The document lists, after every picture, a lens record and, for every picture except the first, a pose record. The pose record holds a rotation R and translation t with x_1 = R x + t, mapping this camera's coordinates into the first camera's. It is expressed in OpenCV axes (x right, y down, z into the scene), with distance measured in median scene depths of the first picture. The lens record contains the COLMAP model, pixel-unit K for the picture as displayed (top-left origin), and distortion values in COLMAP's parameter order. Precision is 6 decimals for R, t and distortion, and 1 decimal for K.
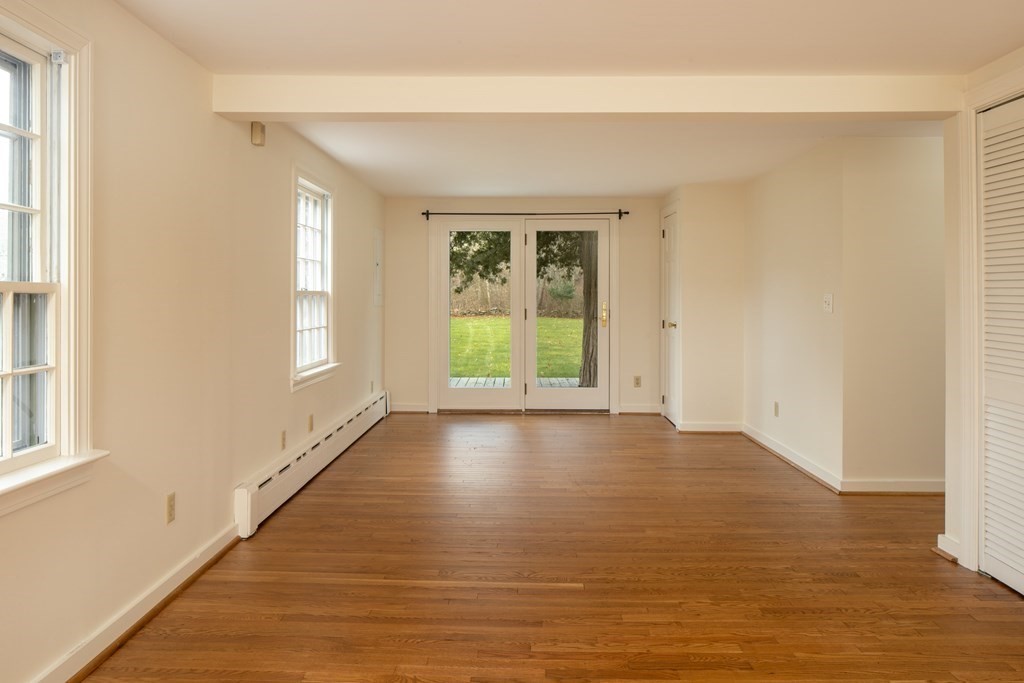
lens RADIAL K [[1135.5, 0, 512.1], [0, 1135.5, 339.1], [0, 0, 1]] dist [-0.007341, 0.000000]
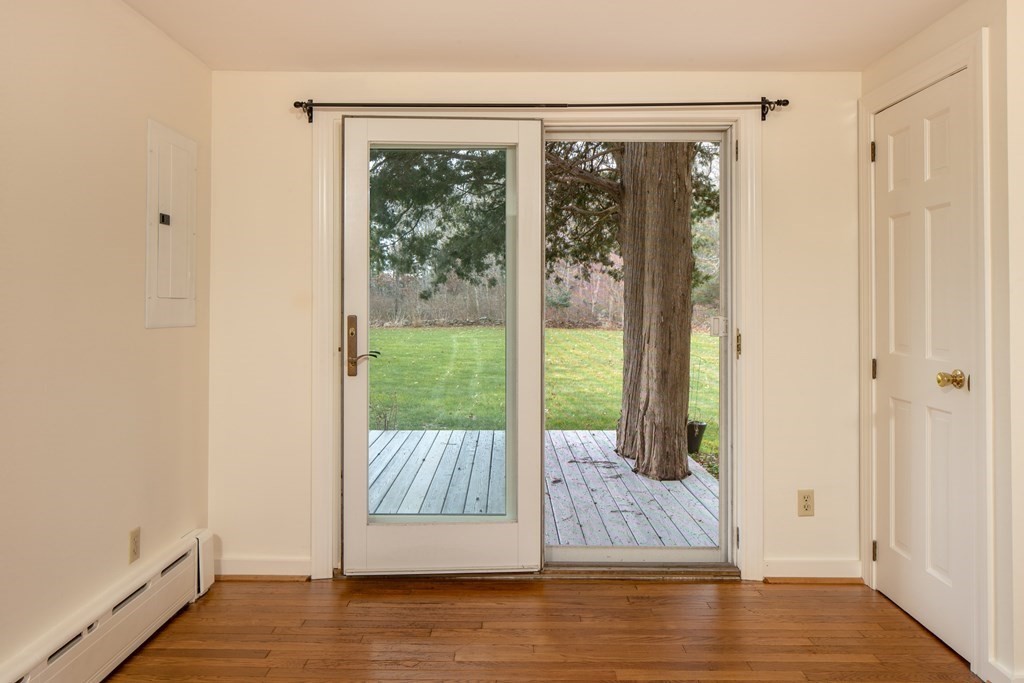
lens RADIAL K [[1135.5, 0, 511.4], [0, 1135.5, 341.1], [0, 0, 1]] dist [-0.007341, 0.000000]
pose [[0.999969, -0.001374, 0.007725, -0.001311], [0.001418, 0.999983, -0.005610, -0.011124], [-0.007717, 0.005621, 0.999954, 0.300582]]
